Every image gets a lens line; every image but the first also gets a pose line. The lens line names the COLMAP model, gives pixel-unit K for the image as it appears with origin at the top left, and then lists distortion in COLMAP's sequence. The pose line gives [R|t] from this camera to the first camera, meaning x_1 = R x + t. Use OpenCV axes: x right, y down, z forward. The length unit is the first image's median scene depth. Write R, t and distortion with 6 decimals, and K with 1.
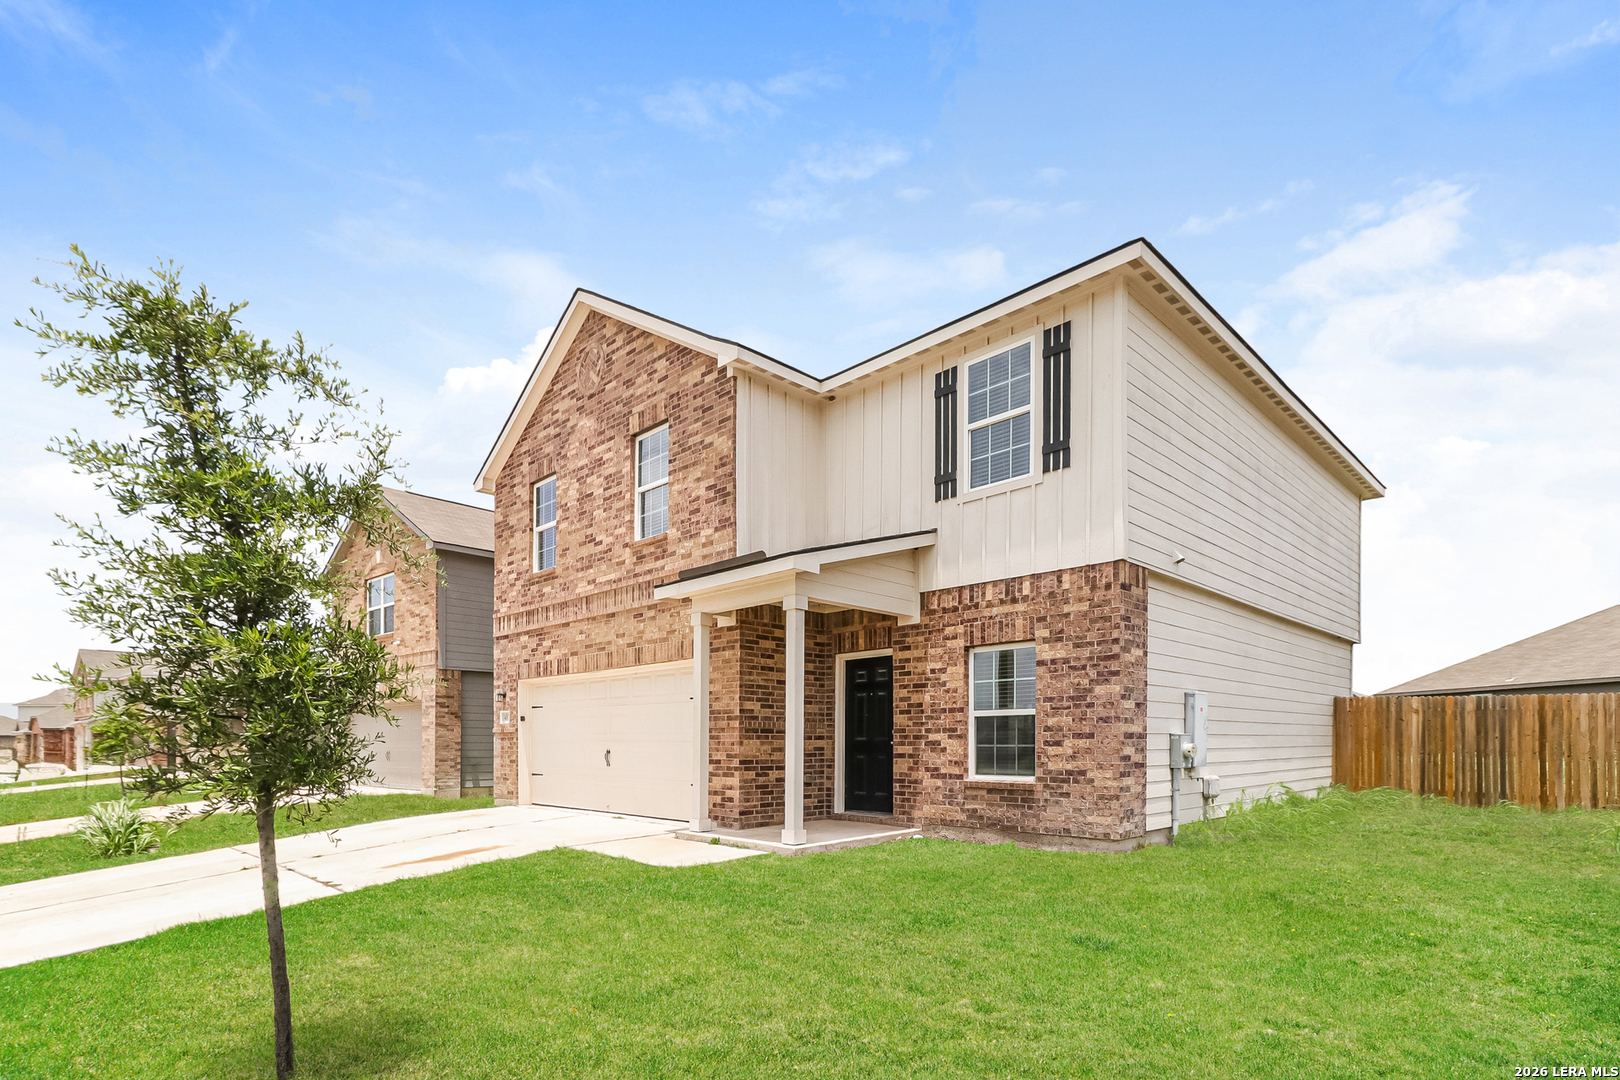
lens RADIAL K [[754.3, 0, 805.9], [0, 754.3, 534.9], [0, 0, 1]] dist [0.000383, -0.000113]
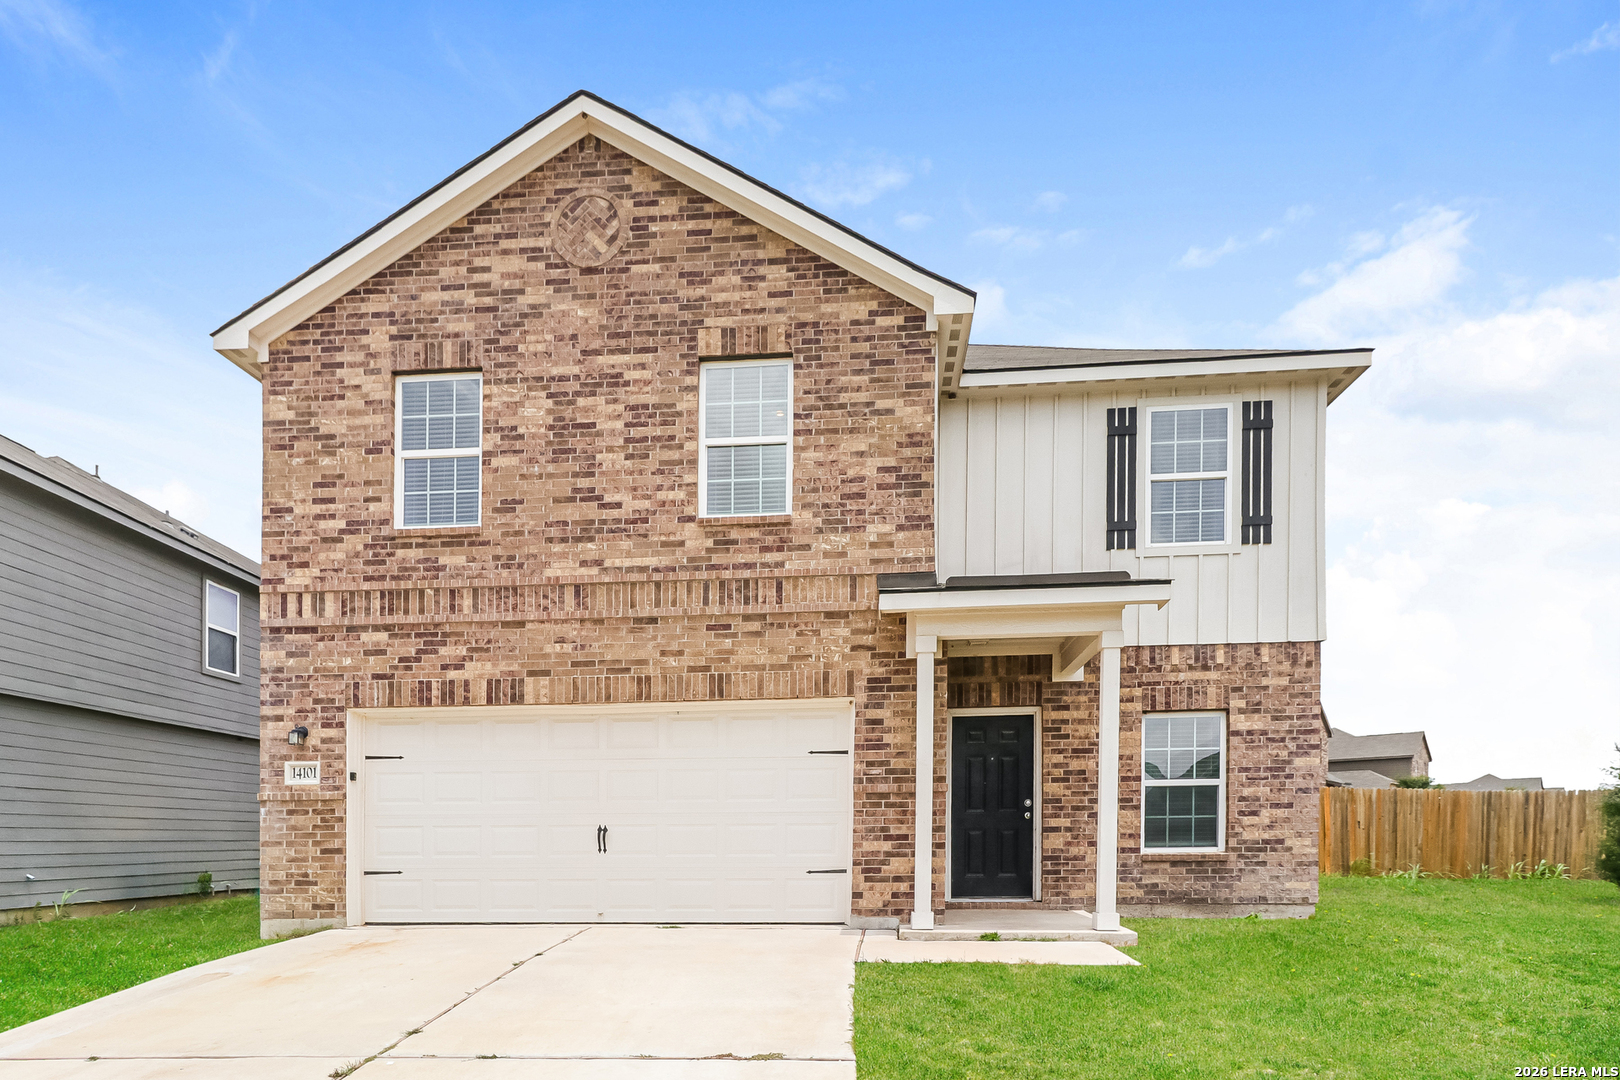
lens RADIAL K [[893.2, 0, 809.9], [0, 893.2, 624.8], [0, 0, 1]] dist [0.003372, 0.000349]
pose [[0.774519, 0.142495, 0.616292, -0.724254], [-0.160121, 0.986730, -0.026915, 0.126430], [-0.611950, -0.077835, 0.787057, 0.361456]]
